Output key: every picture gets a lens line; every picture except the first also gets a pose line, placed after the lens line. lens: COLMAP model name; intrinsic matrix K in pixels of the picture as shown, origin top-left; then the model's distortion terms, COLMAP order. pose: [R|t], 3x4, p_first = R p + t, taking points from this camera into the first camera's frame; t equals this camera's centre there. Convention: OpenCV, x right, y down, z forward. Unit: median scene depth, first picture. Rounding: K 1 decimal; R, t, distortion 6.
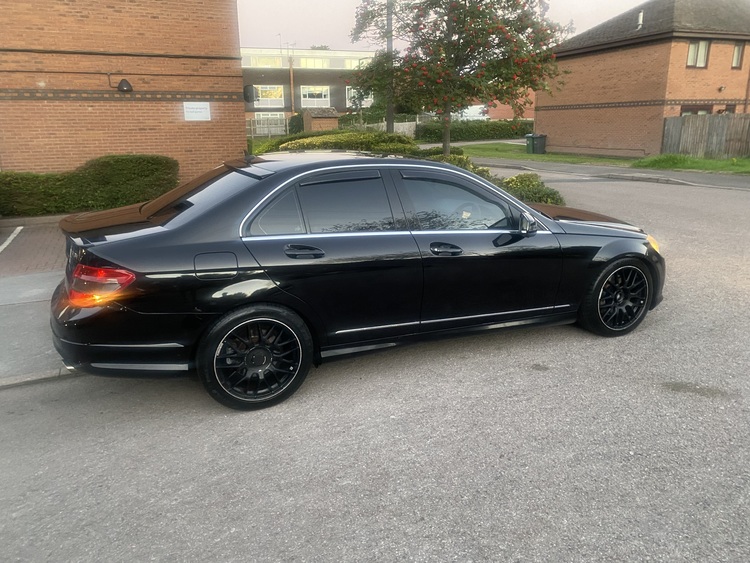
lens RADIAL K [[577.7, 0, 372.1], [0, 577.7, 283.1], [0, 0, 1]] dist [0.009070, -0.005494]
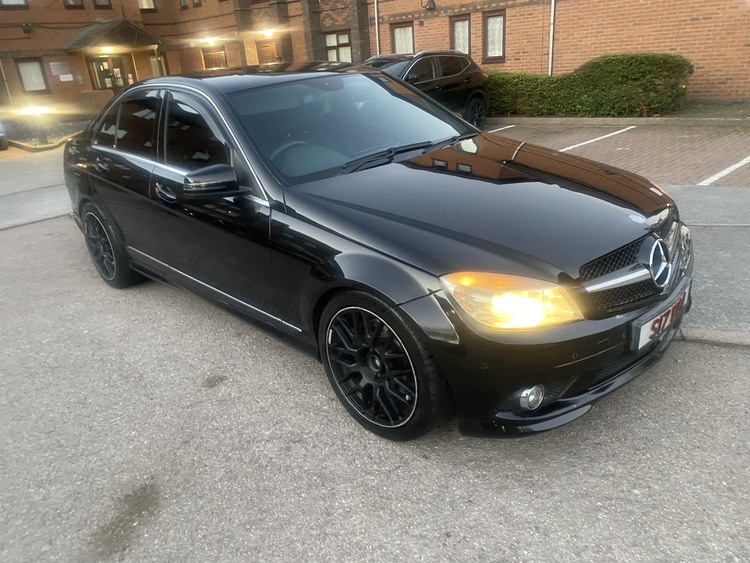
lens RADIAL K [[577.7, 0, 373.1], [0, 577.7, 279.0], [0, 0, 1]] dist [0.009070, -0.005494]
pose [[0.357342, 0.323039, -0.876329, 0.306434], [-0.173936, 0.944883, 0.277384, -0.068178], [0.917635, 0.053304, 0.393834, 0.284636]]
